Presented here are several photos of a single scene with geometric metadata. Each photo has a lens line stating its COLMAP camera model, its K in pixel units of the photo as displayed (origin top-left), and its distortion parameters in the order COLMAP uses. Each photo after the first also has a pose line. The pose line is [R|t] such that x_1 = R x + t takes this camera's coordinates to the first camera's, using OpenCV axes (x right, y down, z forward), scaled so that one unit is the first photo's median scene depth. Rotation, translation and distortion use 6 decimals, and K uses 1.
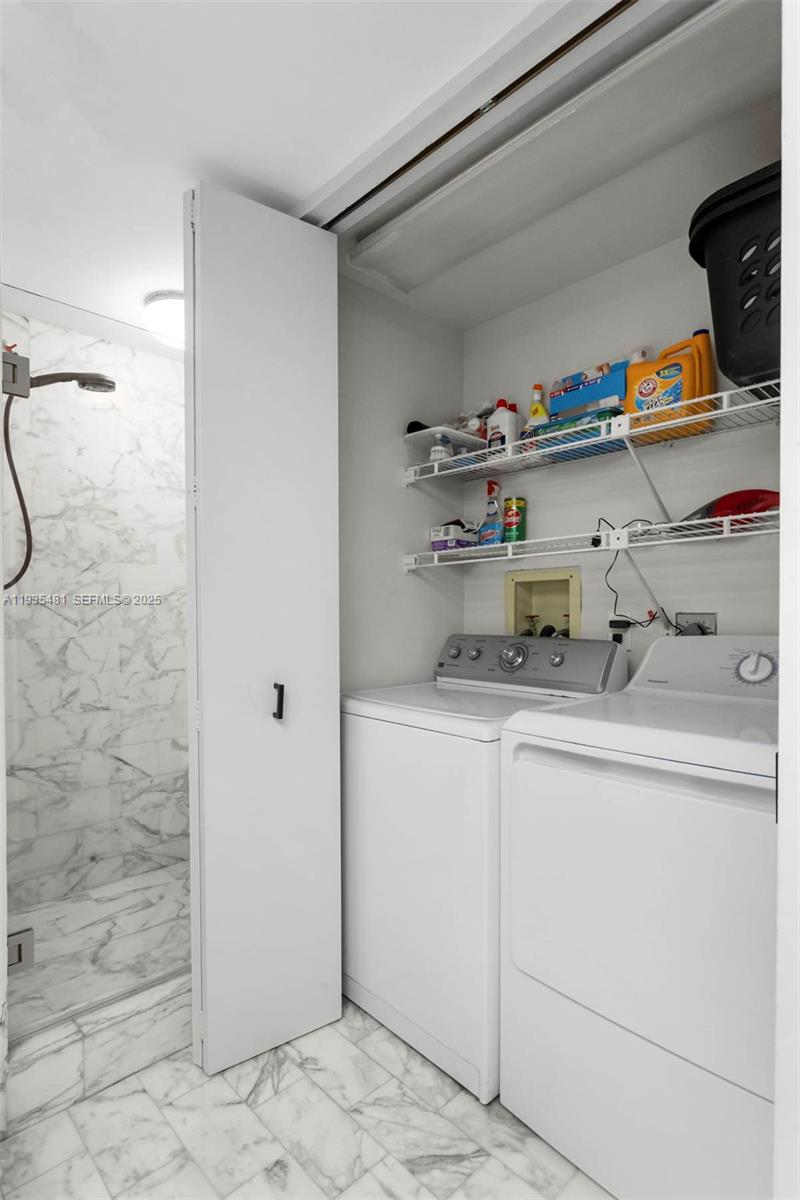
lens RADIAL K [[598.6, 0, 400.4], [0, 598.6, 625.8], [0, 0, 1]] dist [-0.000584, 0.000520]
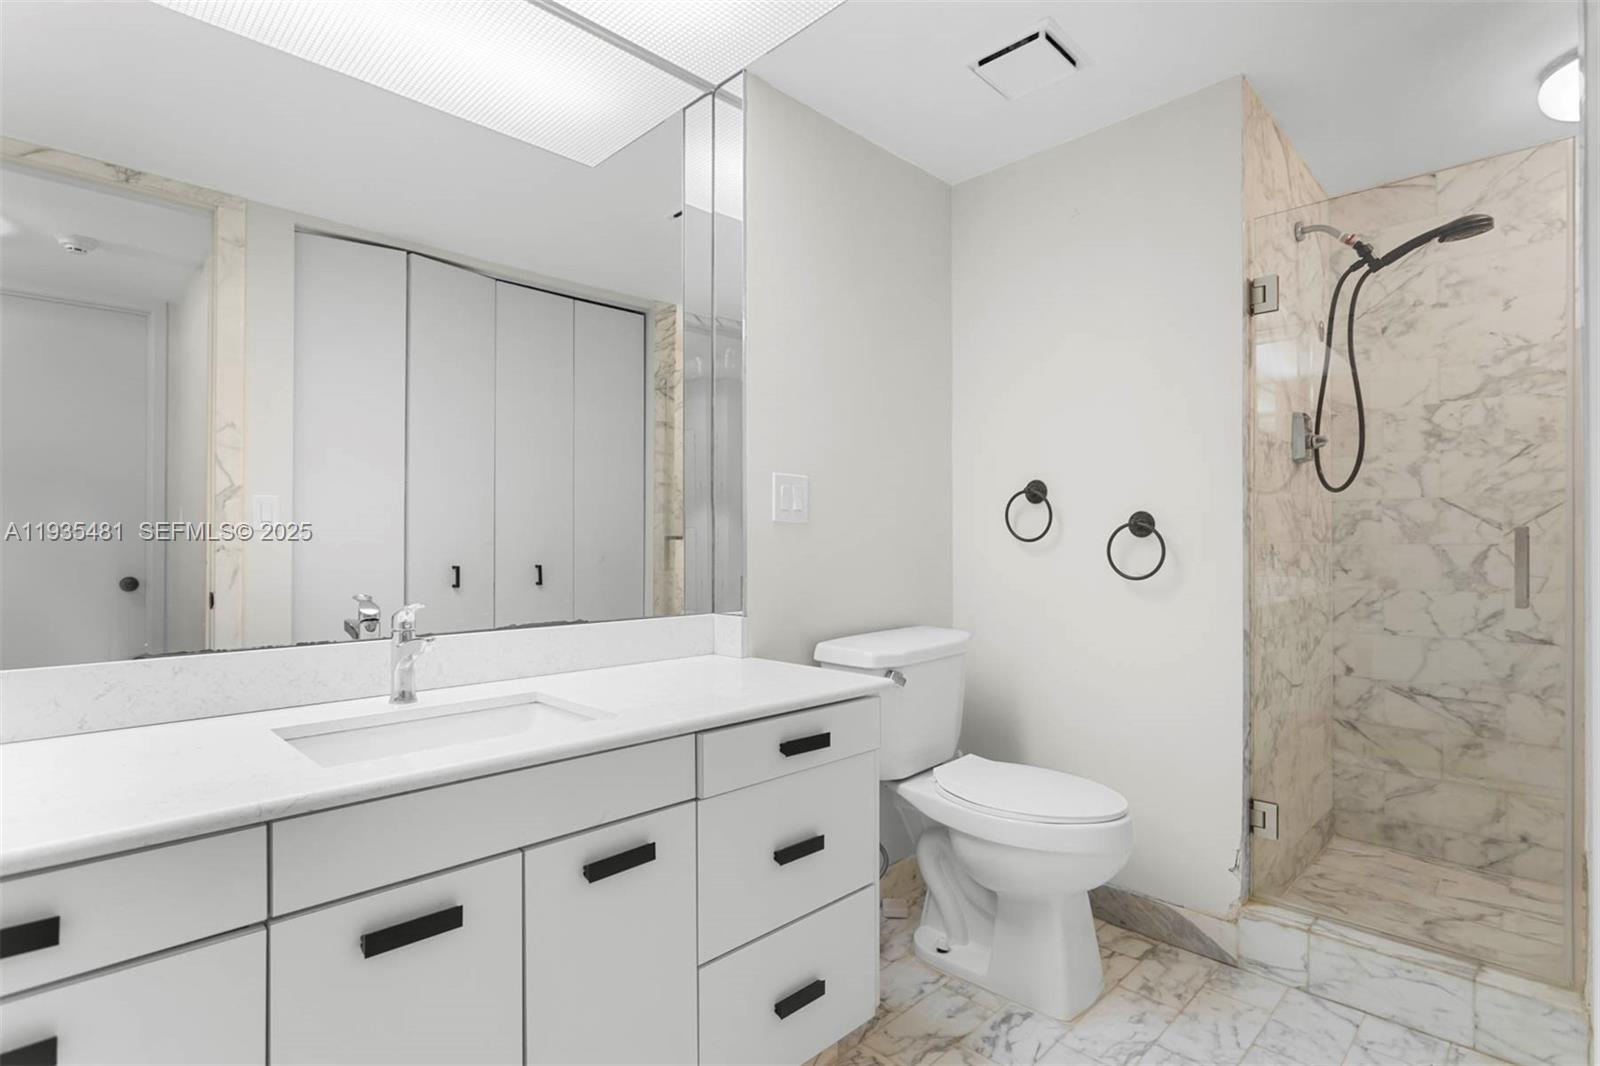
lens RADIAL K [[798.1, 0, 800.0], [0, 798.1, 533.0], [0, 0, 1]] dist [-0.000584, 0.000520]
pose [[0.015228, -0.009161, -0.999842, 0.494297], [-0.014415, 0.999852, -0.009380, 0.028325], [0.999780, 0.014556, 0.015093, 0.072965]]
